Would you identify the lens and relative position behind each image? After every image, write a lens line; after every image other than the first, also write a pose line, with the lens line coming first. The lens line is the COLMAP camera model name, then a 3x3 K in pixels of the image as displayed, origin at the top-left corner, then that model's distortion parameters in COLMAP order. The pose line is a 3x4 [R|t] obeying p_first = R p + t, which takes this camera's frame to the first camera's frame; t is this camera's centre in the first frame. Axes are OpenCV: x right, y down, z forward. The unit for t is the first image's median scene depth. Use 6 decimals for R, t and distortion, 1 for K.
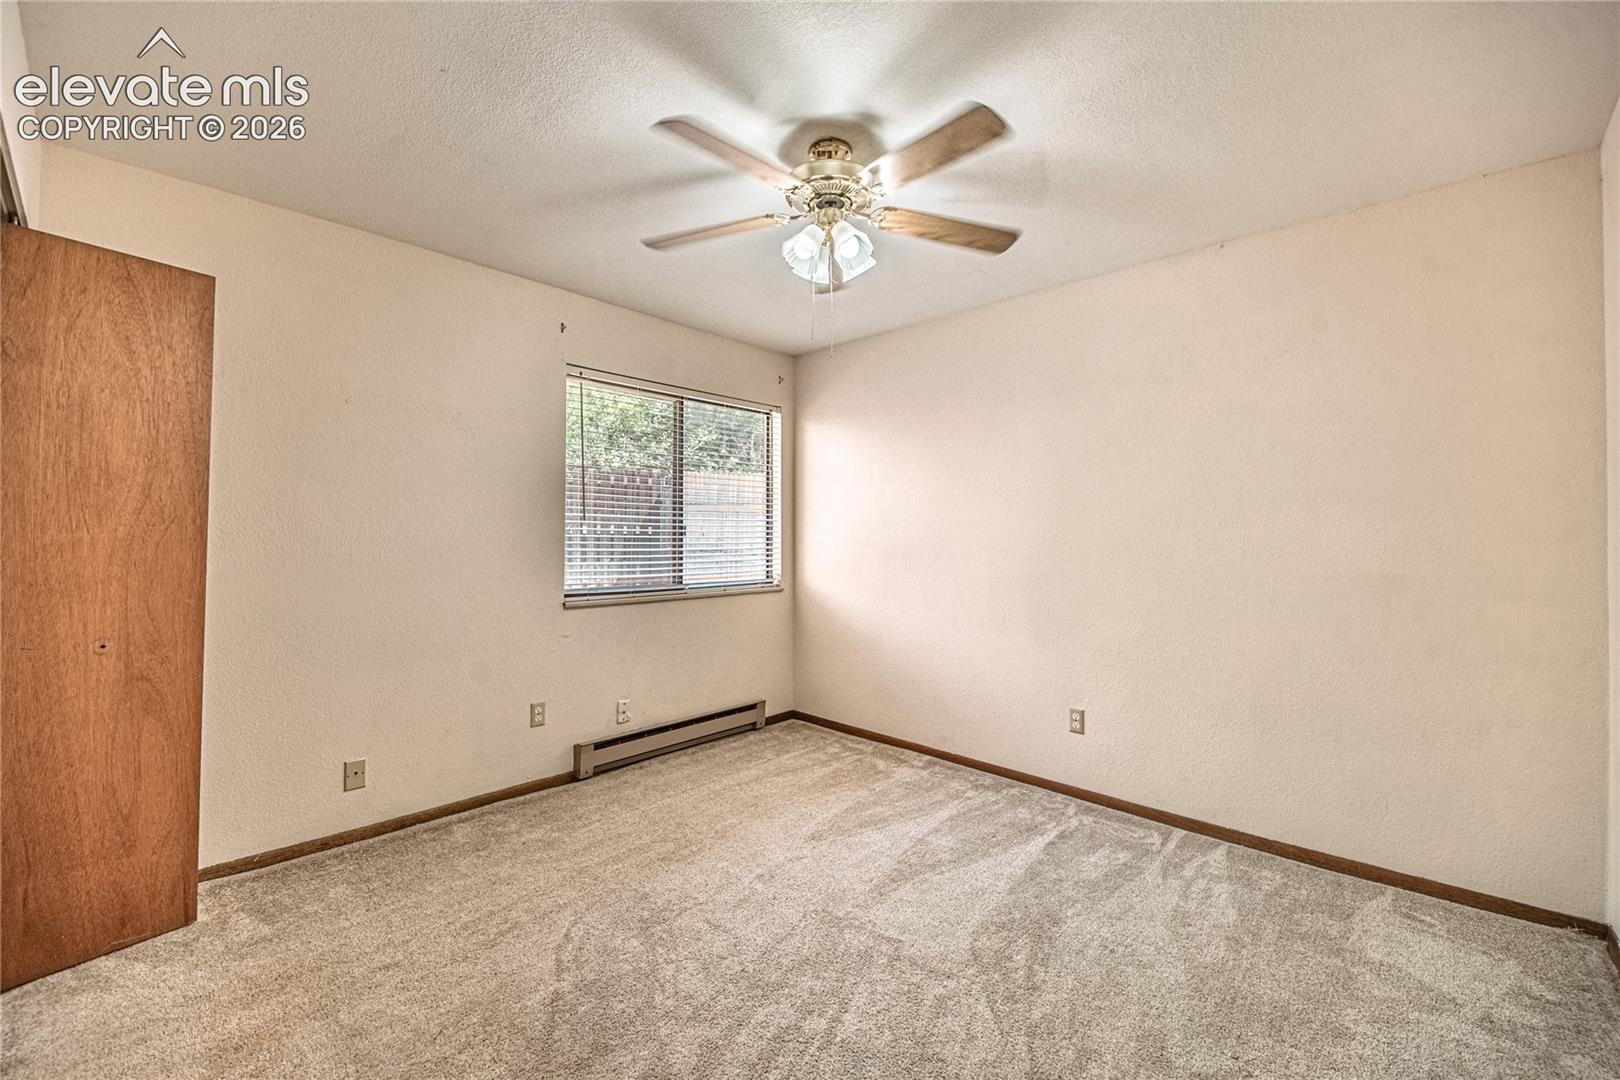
lens RADIAL K [[659.9, 0, 810.6], [0, 659.9, 533.5], [0, 0, 1]] dist [0.002979, -0.001478]
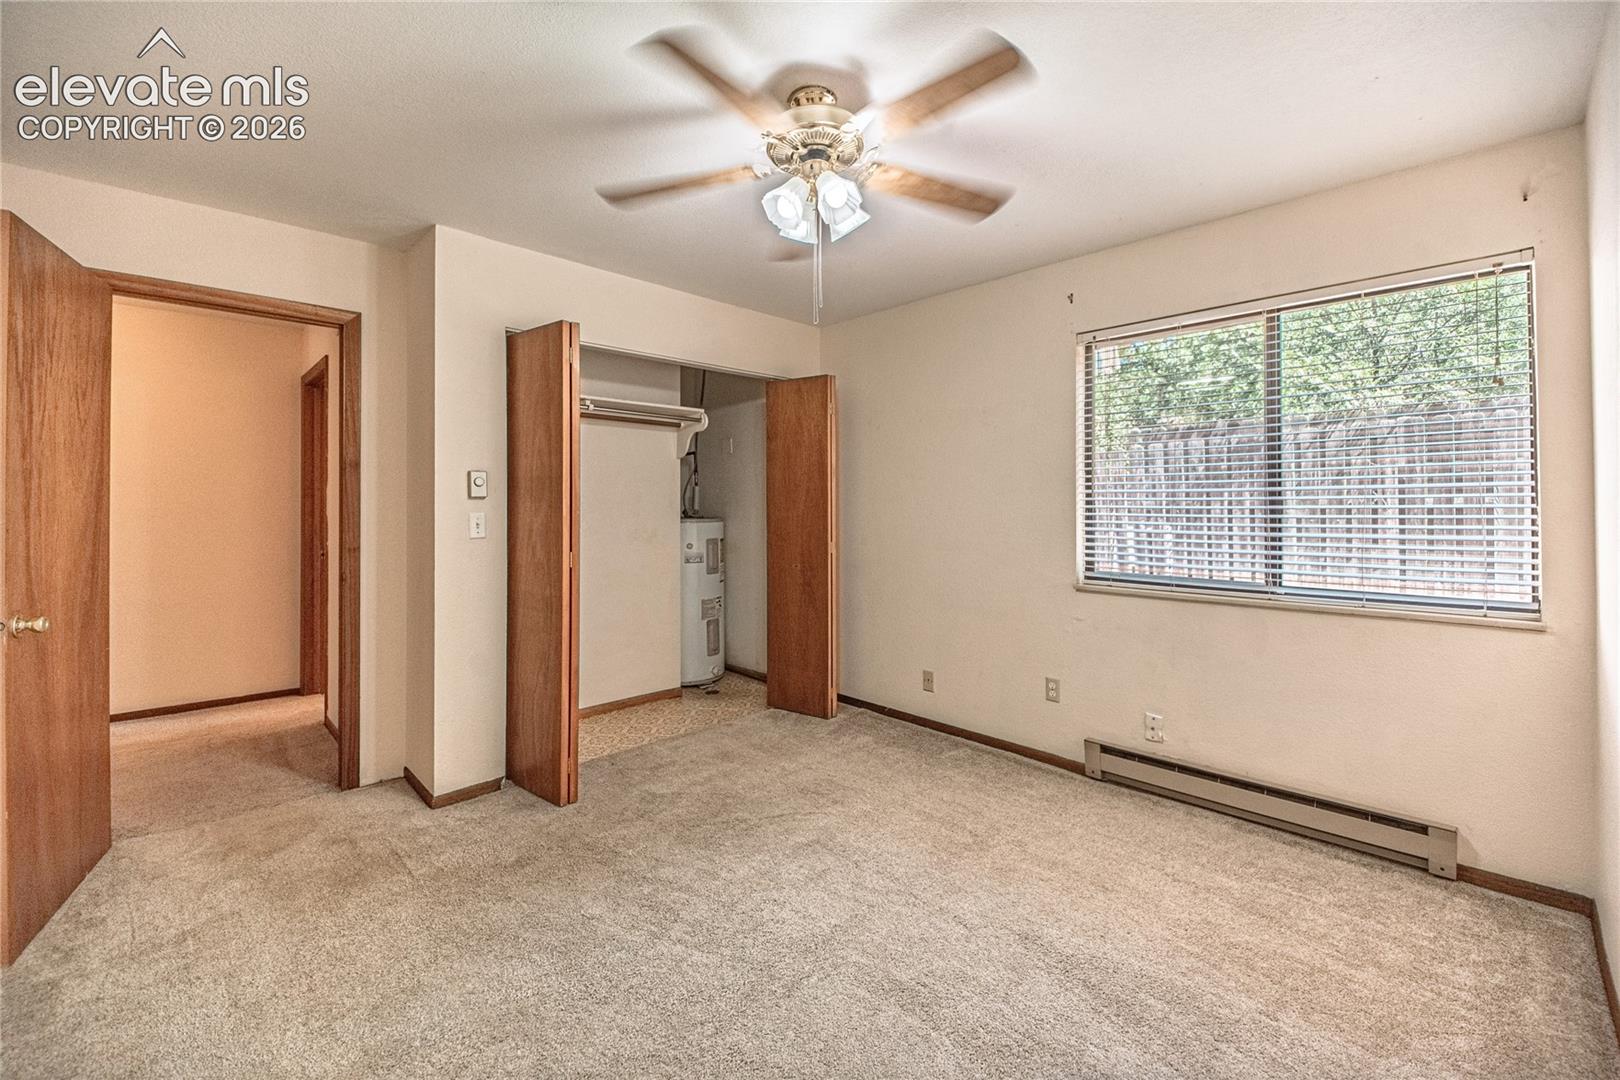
lens RADIAL K [[659.9, 0, 821.5], [0, 659.9, 512.6], [0, 0, 1]] dist [0.002979, -0.001478]
pose [[-0.032283, -0.003900, -0.999471, 0.582534], [-0.001141, 0.999992, -0.003866, 0.005739], [0.999478, 0.001015, -0.032287, 0.643616]]
